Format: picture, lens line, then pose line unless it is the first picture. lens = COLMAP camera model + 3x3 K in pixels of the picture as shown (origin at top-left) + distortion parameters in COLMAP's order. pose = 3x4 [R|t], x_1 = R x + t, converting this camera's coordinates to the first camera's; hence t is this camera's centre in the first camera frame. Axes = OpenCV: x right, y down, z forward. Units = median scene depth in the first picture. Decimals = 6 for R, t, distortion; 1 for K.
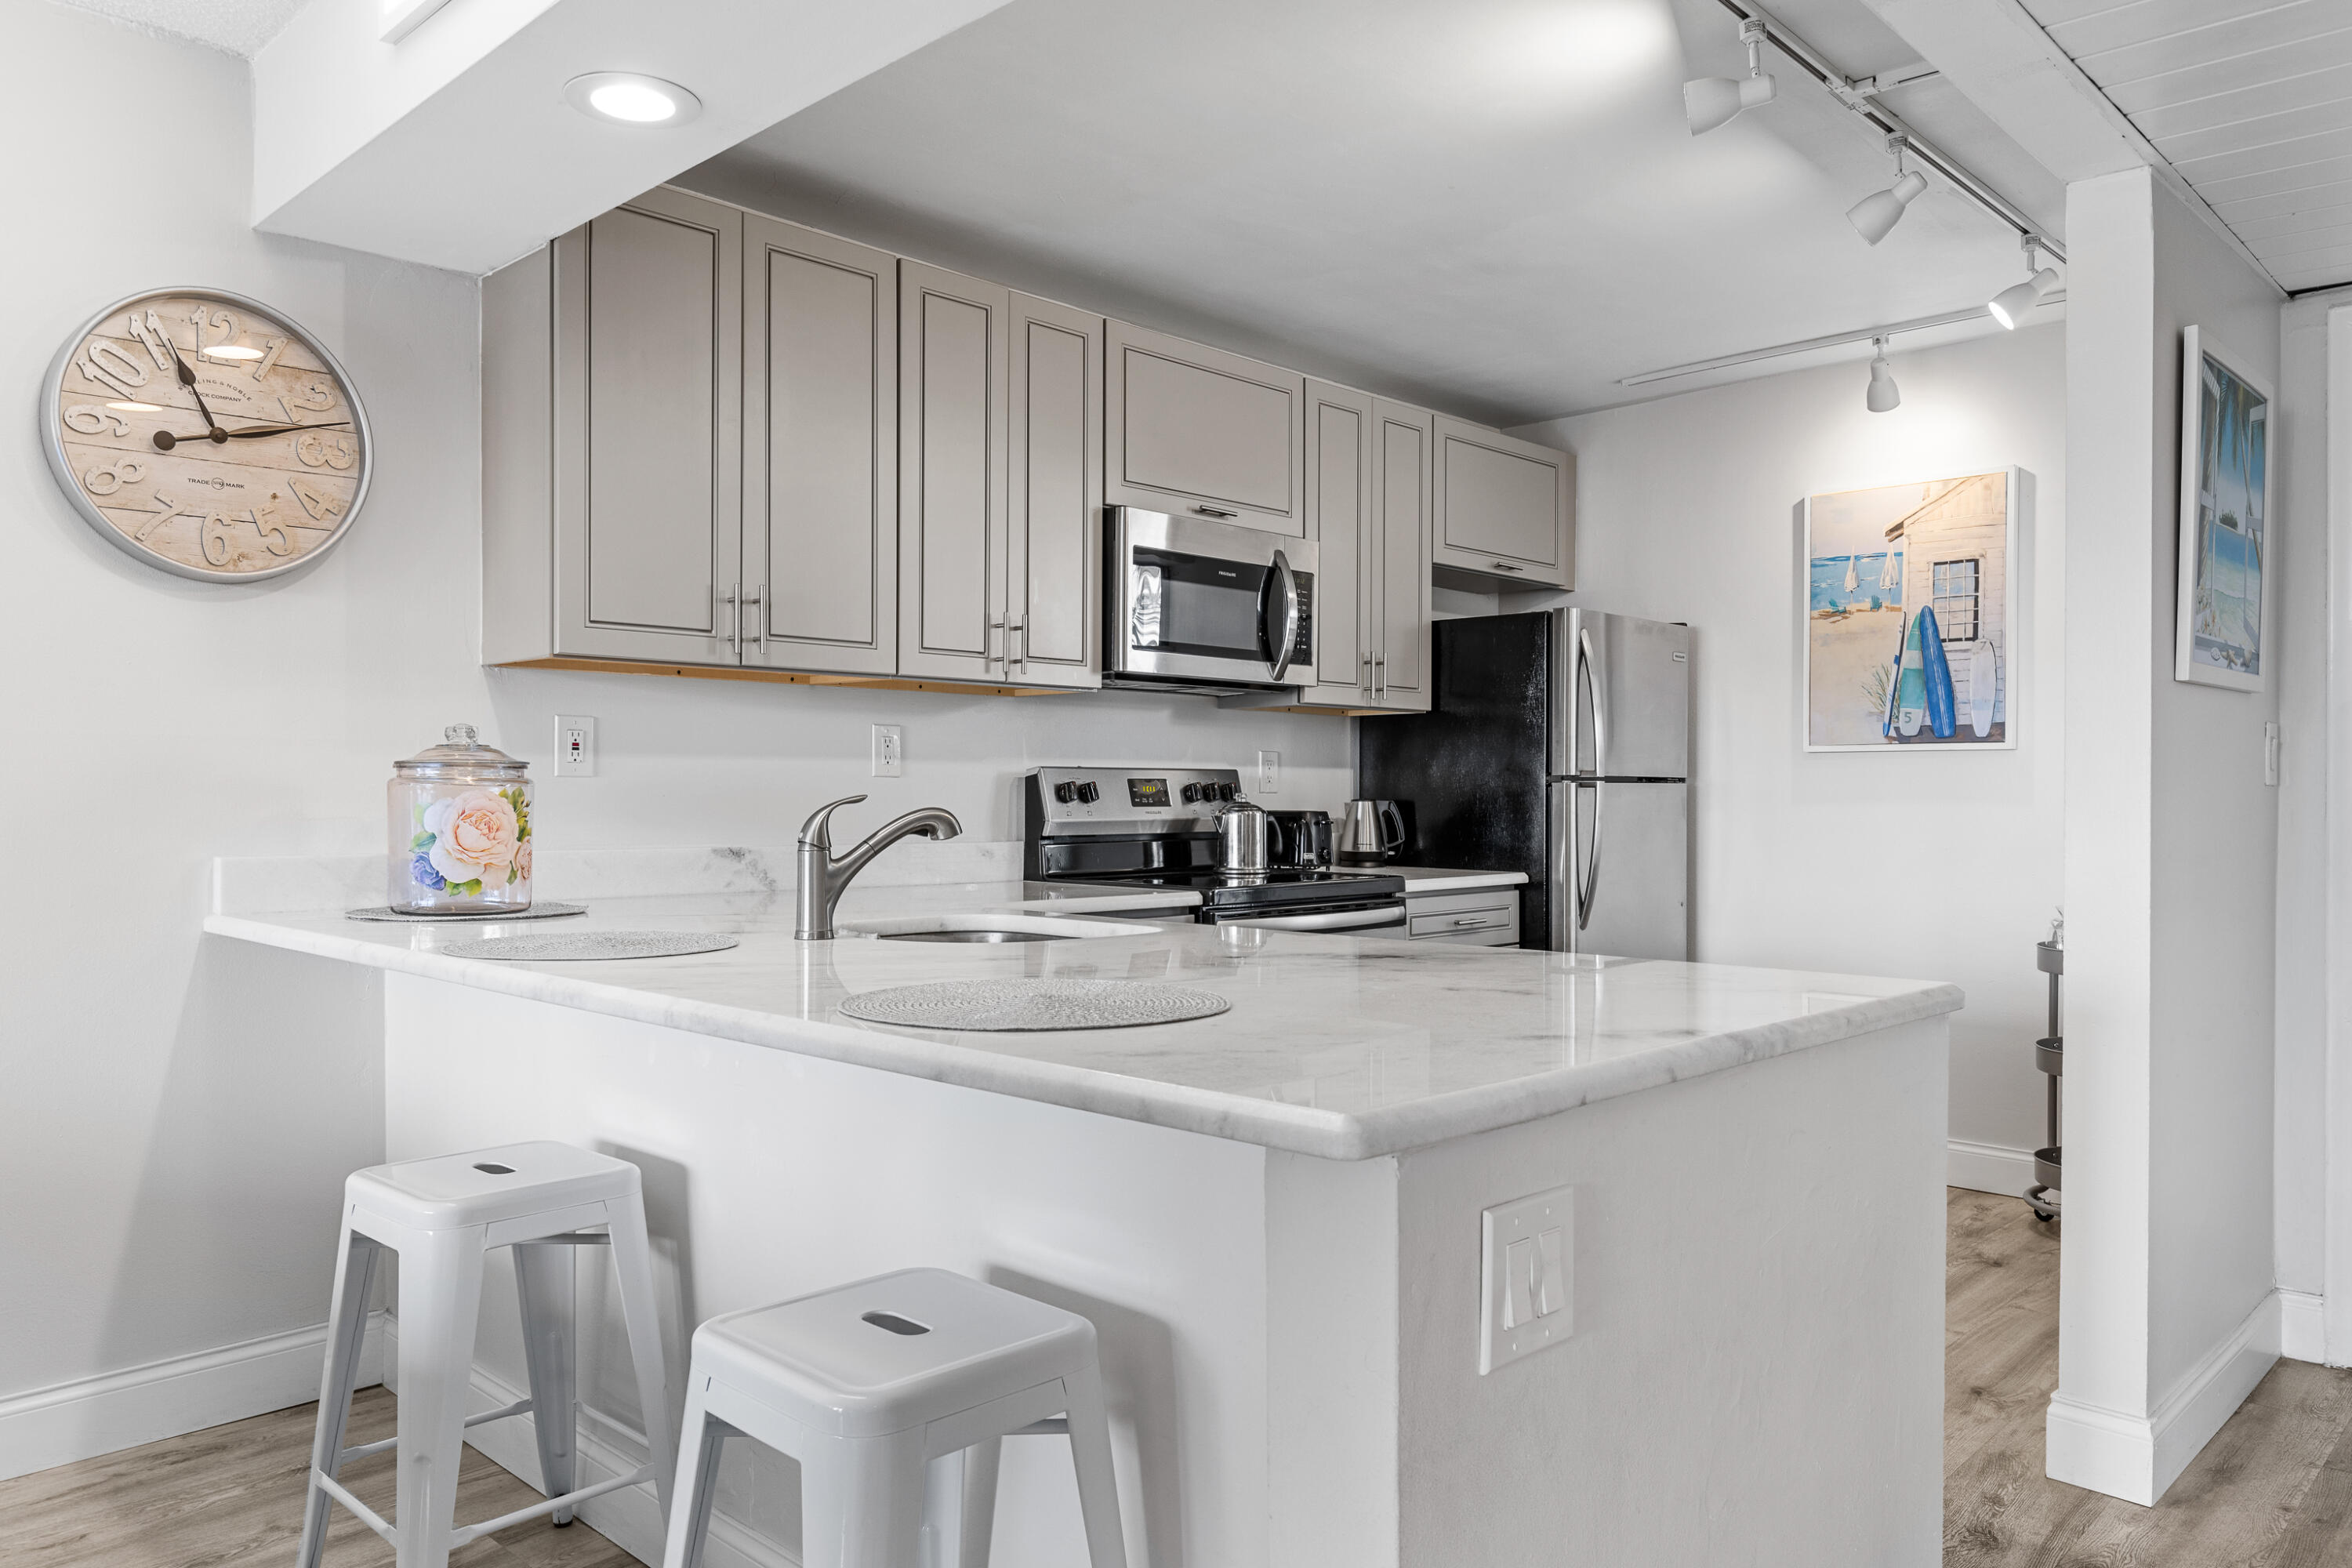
lens RADIAL K [[1627.9, 0, 1171.7], [0, 1627.9, 804.5], [0, 0, 1]] dist [0.001076, -0.000635]
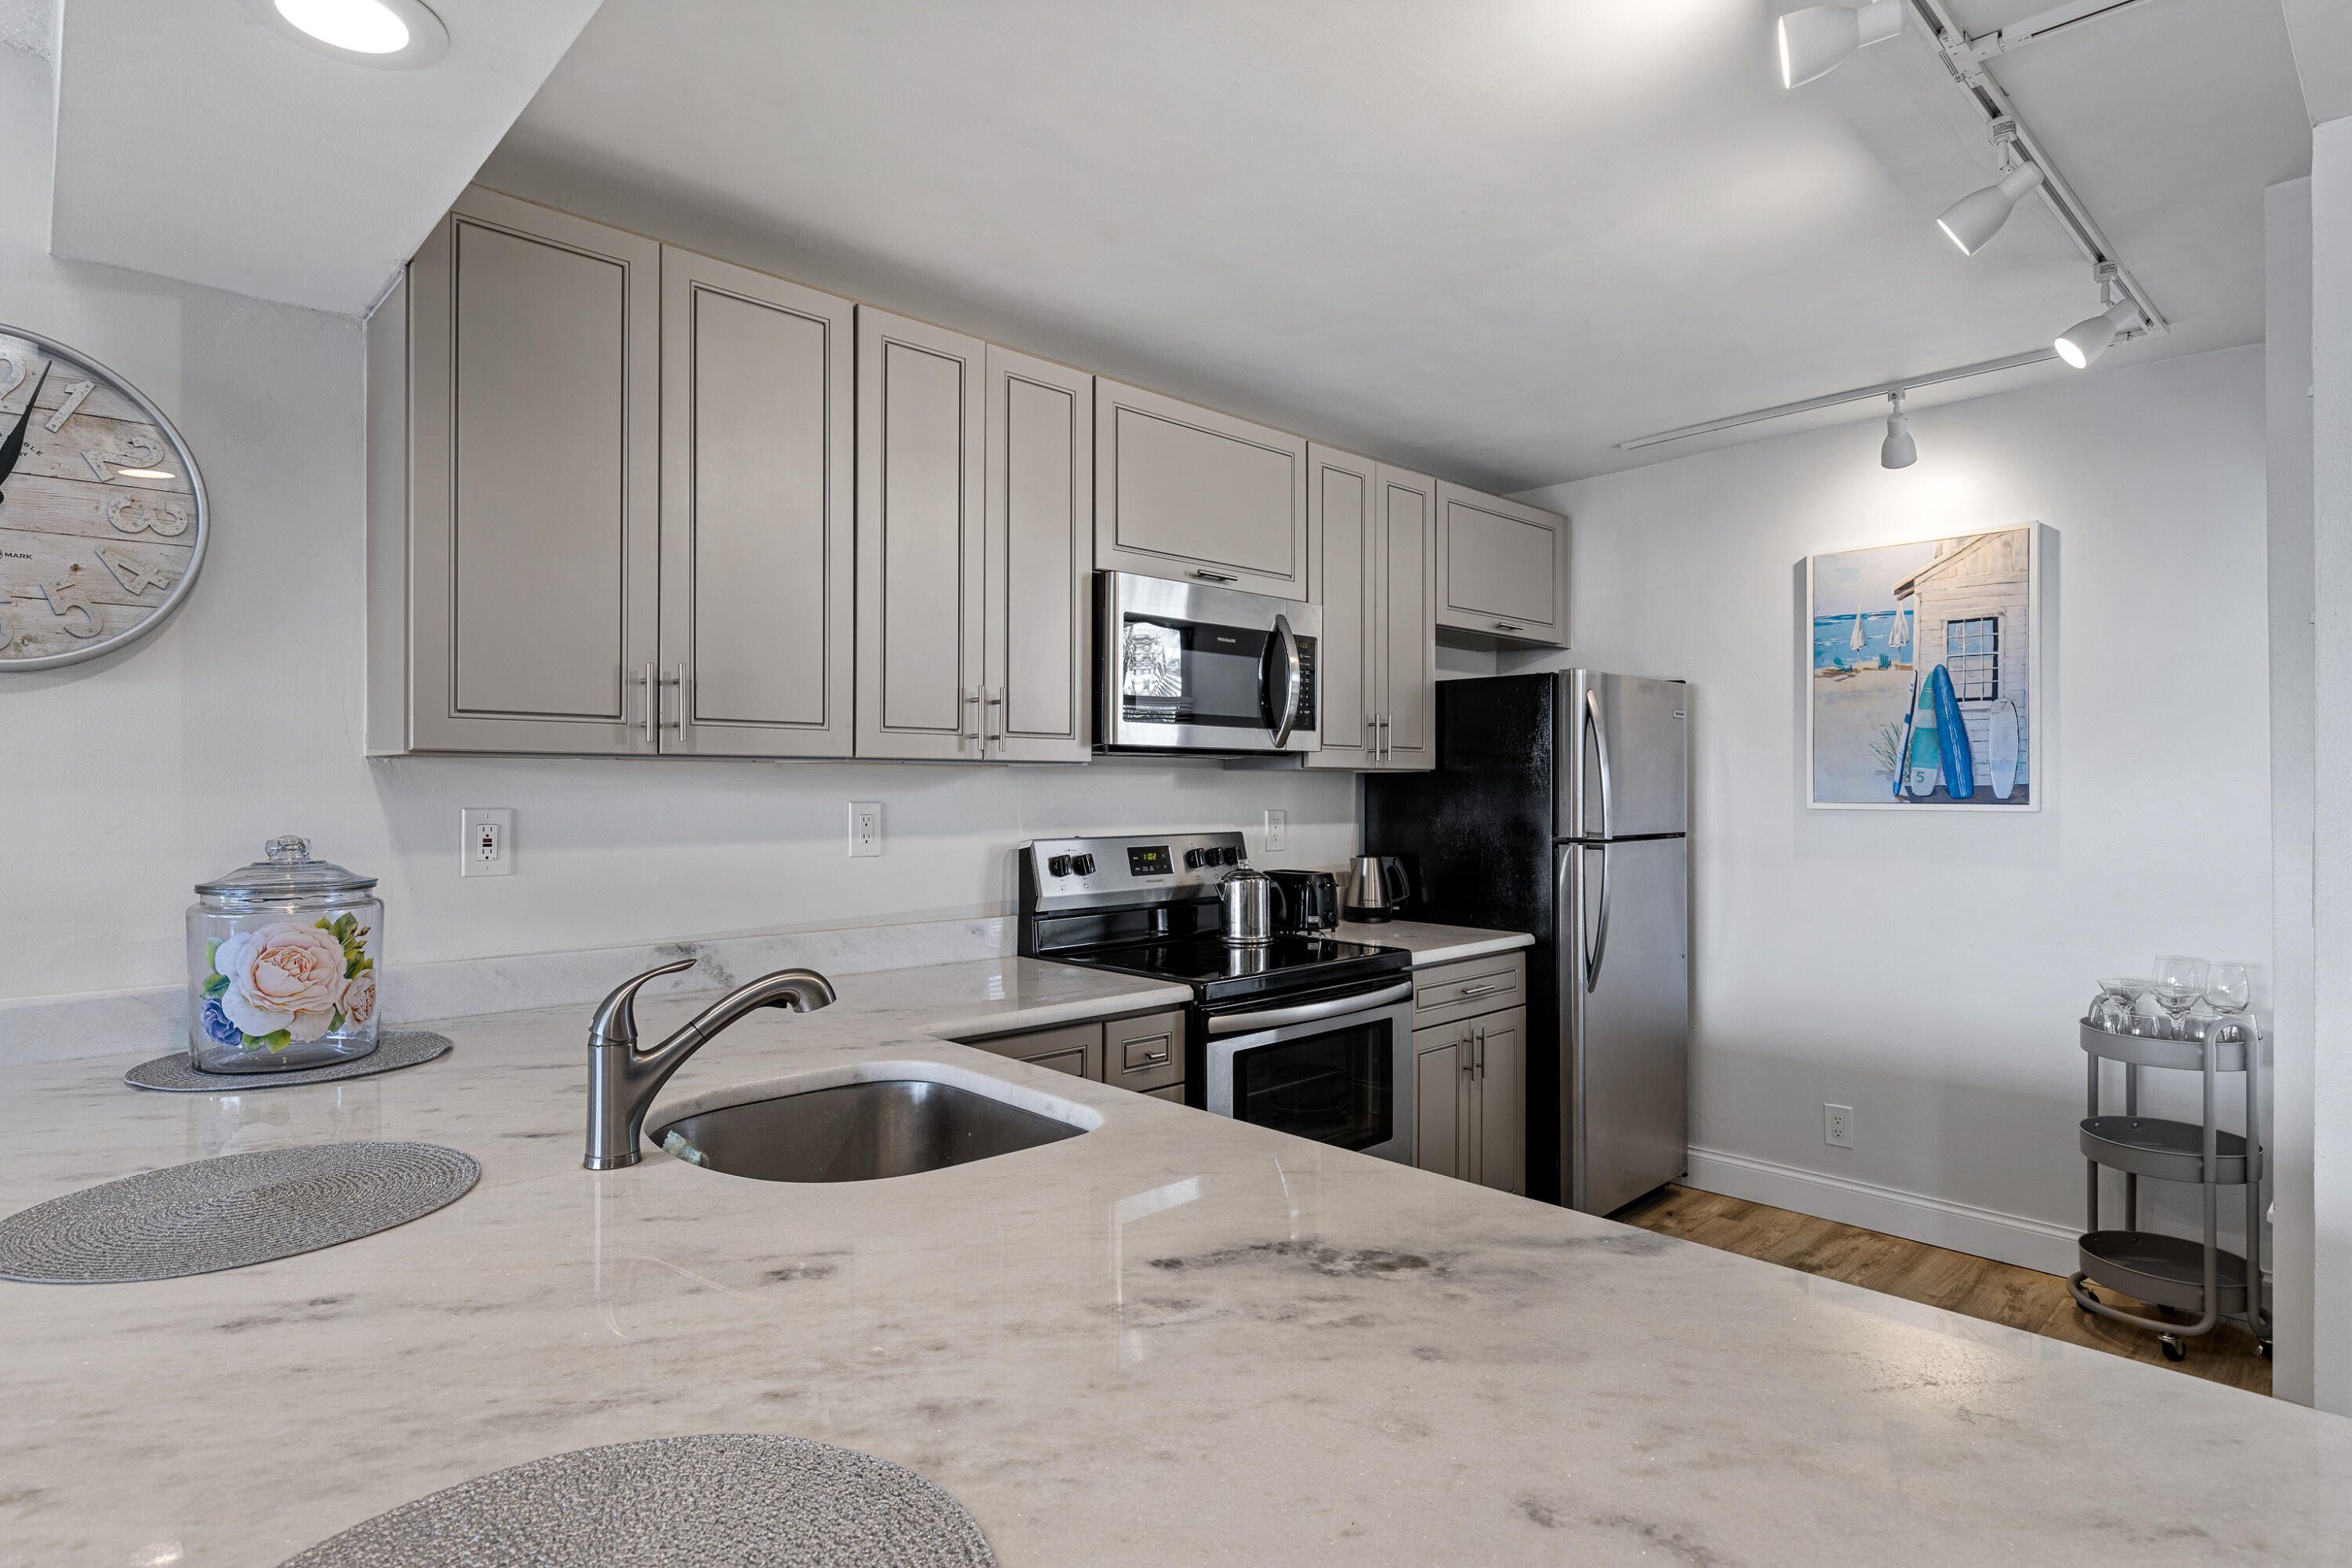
lens RADIAL K [[1233.5, 0, 1176.0], [0, 1233.5, 784.0], [0, 0, 1]] dist [0.000286, 0.000385]
pose [[0.999245, -0.002599, -0.038770, 0.030350], [0.002148, 0.999930, -0.011672, -0.044160], [0.038798, 0.011580, 0.999180, 0.247484]]
